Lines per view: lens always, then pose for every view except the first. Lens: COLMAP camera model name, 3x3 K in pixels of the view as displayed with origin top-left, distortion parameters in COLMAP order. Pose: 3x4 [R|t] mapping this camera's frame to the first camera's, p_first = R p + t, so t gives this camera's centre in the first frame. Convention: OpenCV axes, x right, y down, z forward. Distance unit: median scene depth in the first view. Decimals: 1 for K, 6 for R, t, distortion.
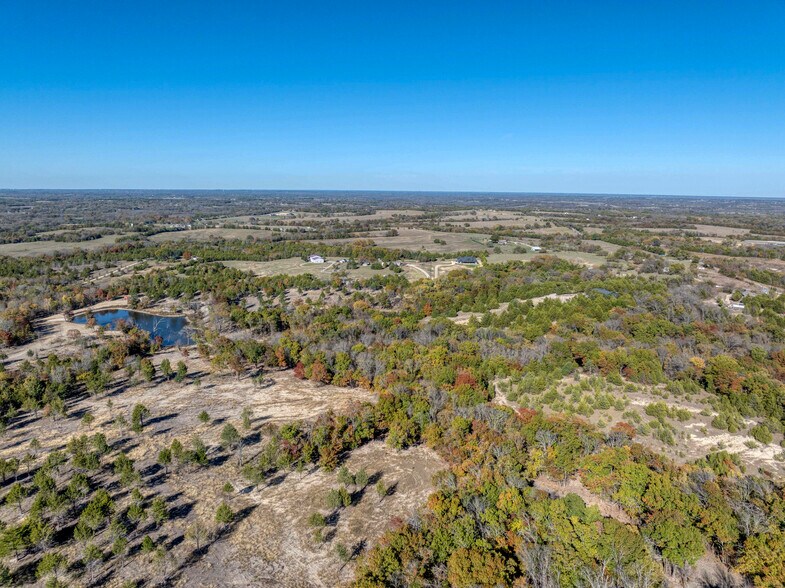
lens RADIAL K [[549.4, 0, 392.5], [0, 549.4, 294.0], [0, 0, 1]] dist [-0.033718, -0.007451]
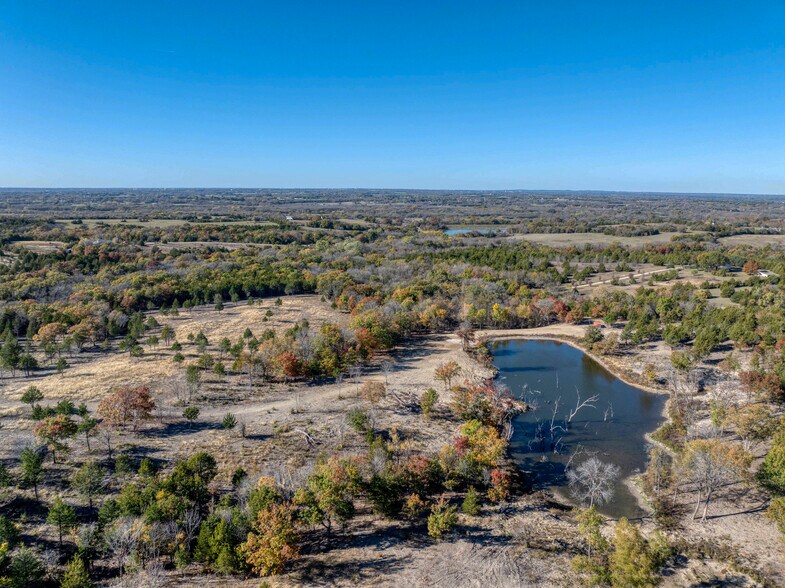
lens RADIAL K [[549.4, 0, 392.5], [0, 549.4, 294.0], [0, 0, 1]] dist [-0.033718, -0.007451]
pose [[0.531365, 0.155640, -0.832723, -0.071951], [-0.162389, 0.983463, 0.080192, -0.020748], [0.831433, 0.092614, 0.547852, 0.283205]]
